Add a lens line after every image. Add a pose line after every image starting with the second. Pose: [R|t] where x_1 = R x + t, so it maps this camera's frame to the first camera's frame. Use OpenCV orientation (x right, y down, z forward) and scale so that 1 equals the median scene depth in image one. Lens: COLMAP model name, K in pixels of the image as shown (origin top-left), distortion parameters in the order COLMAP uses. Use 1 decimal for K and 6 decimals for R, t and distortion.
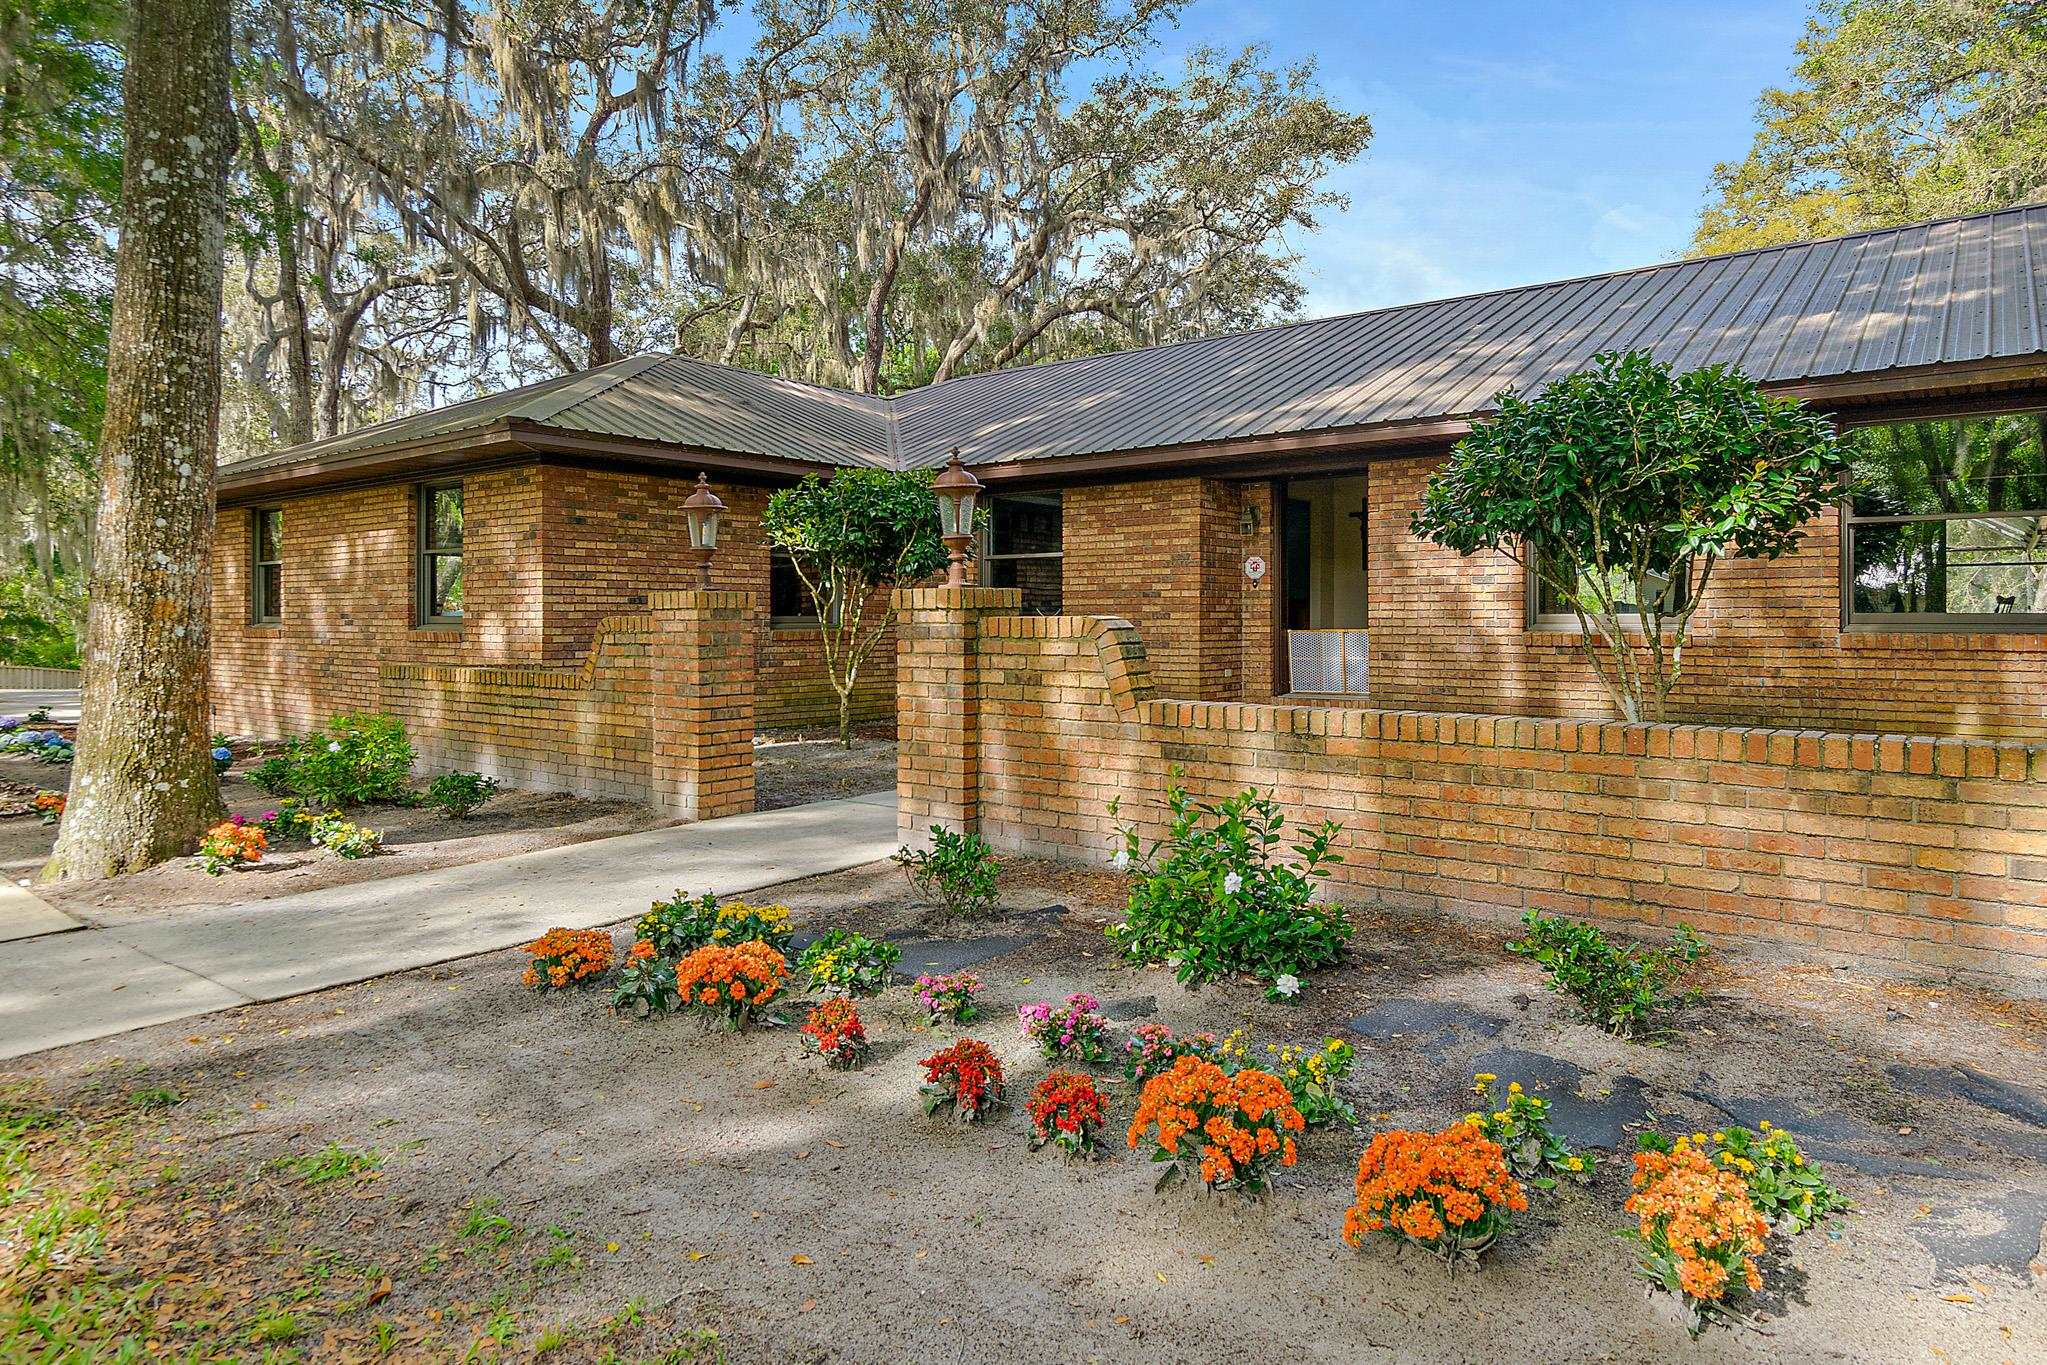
lens RADIAL K [[1279.3, 0, 1021.3], [0, 1279.3, 631.9], [0, 0, 1]] dist [-0.056458, -0.000073]
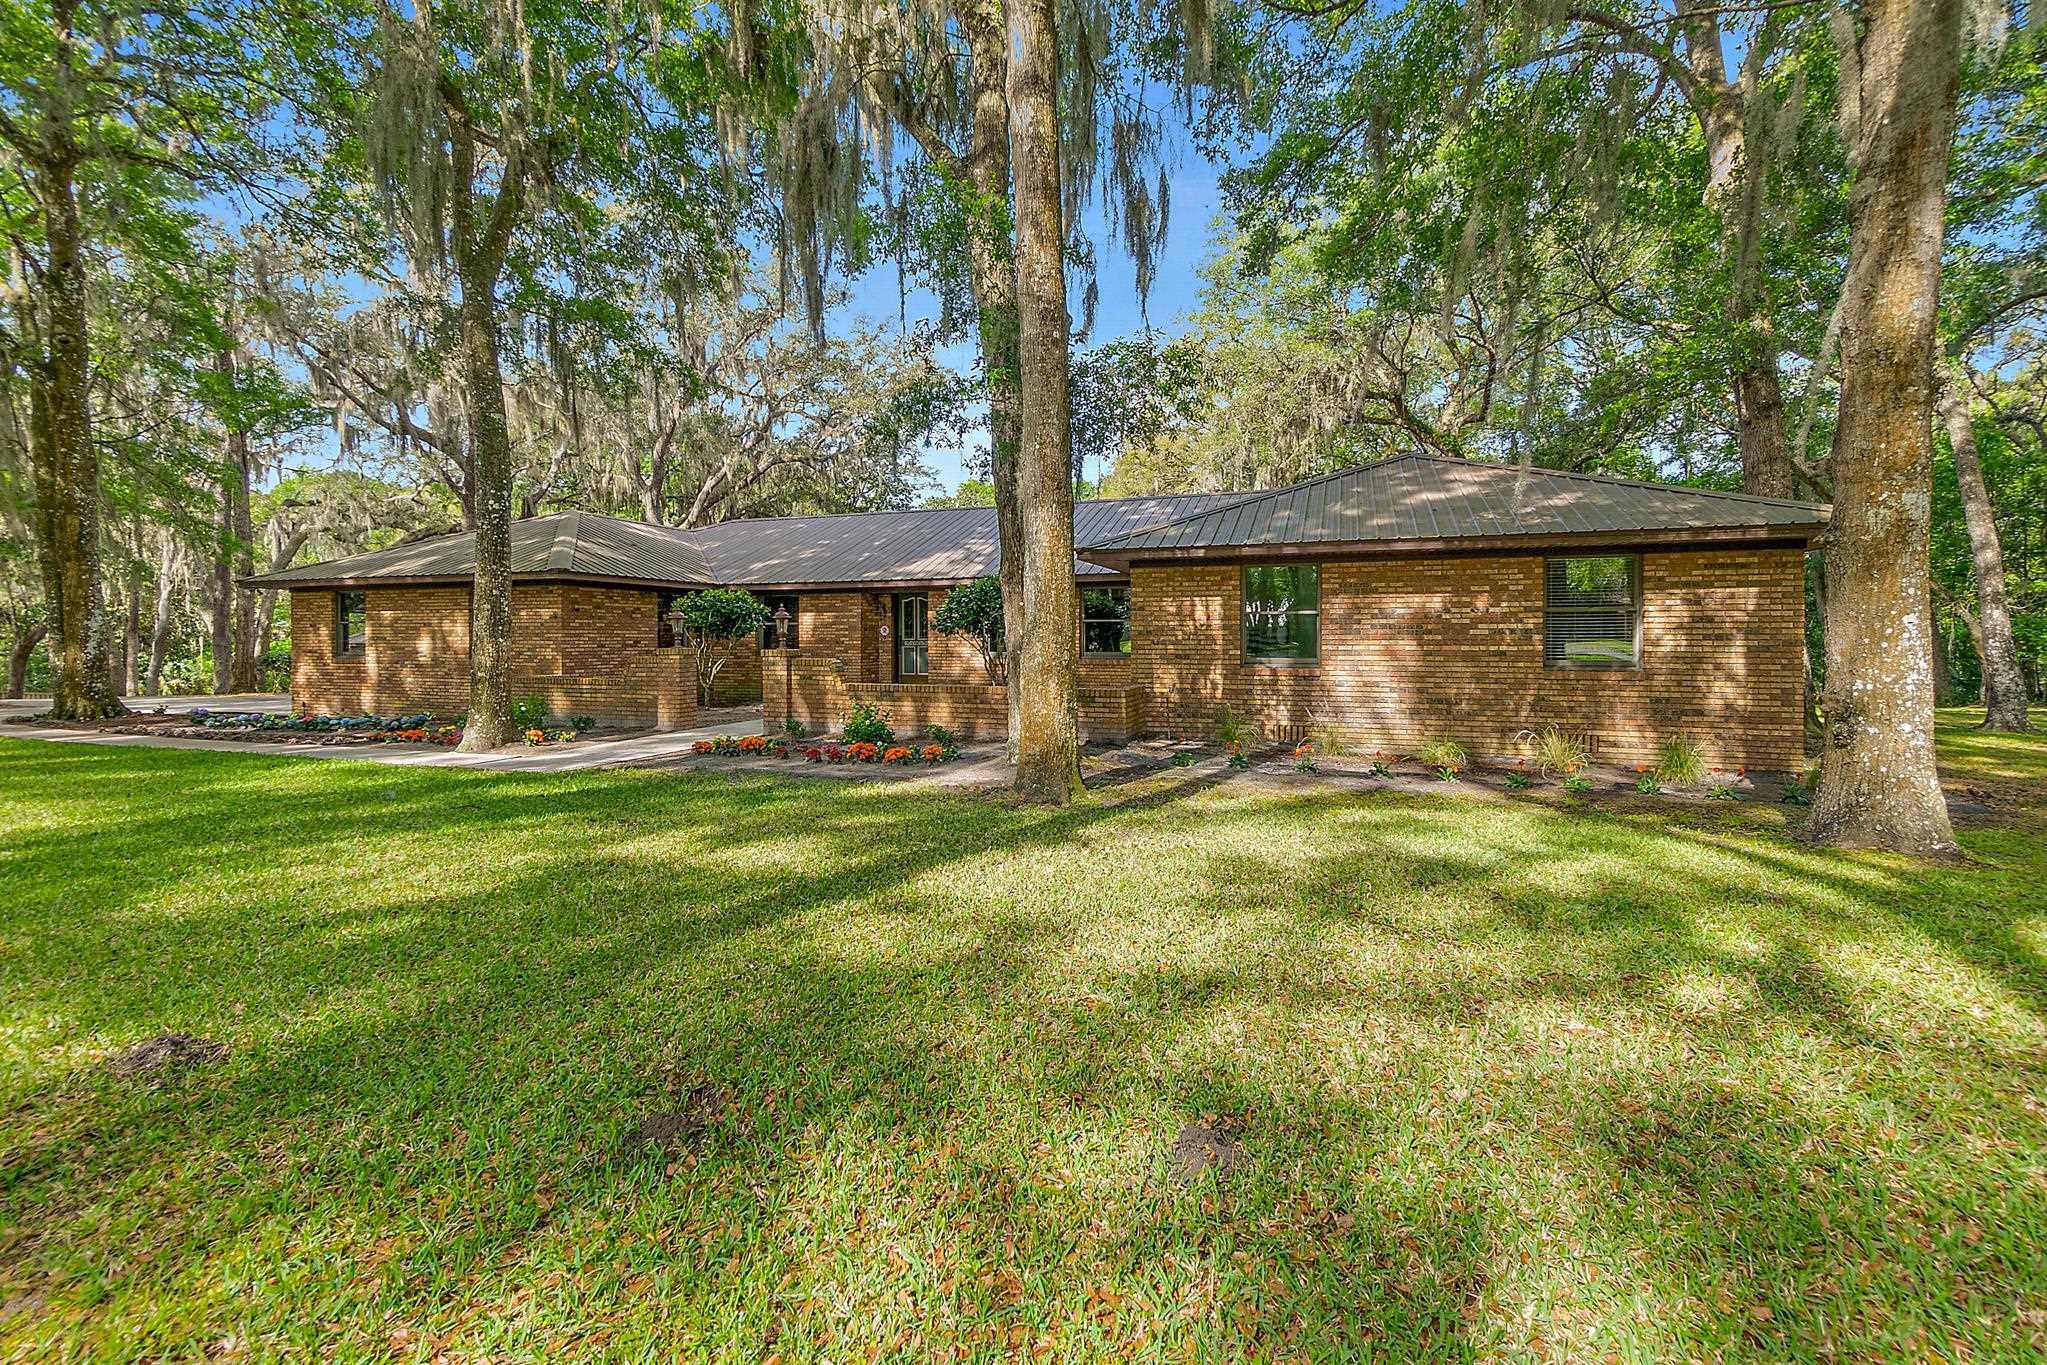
lens RADIAL K [[863.0, 0, 1033.7], [0, 863.0, 640.5], [0, 0, 1]] dist [0.001008, 0.000057]
pose [[0.944466, 0.000409, 0.328608, -0.076338], [0.003037, 0.999946, -0.009974, -0.014534], [-0.328594, 0.010418, 0.944414, -0.559749]]
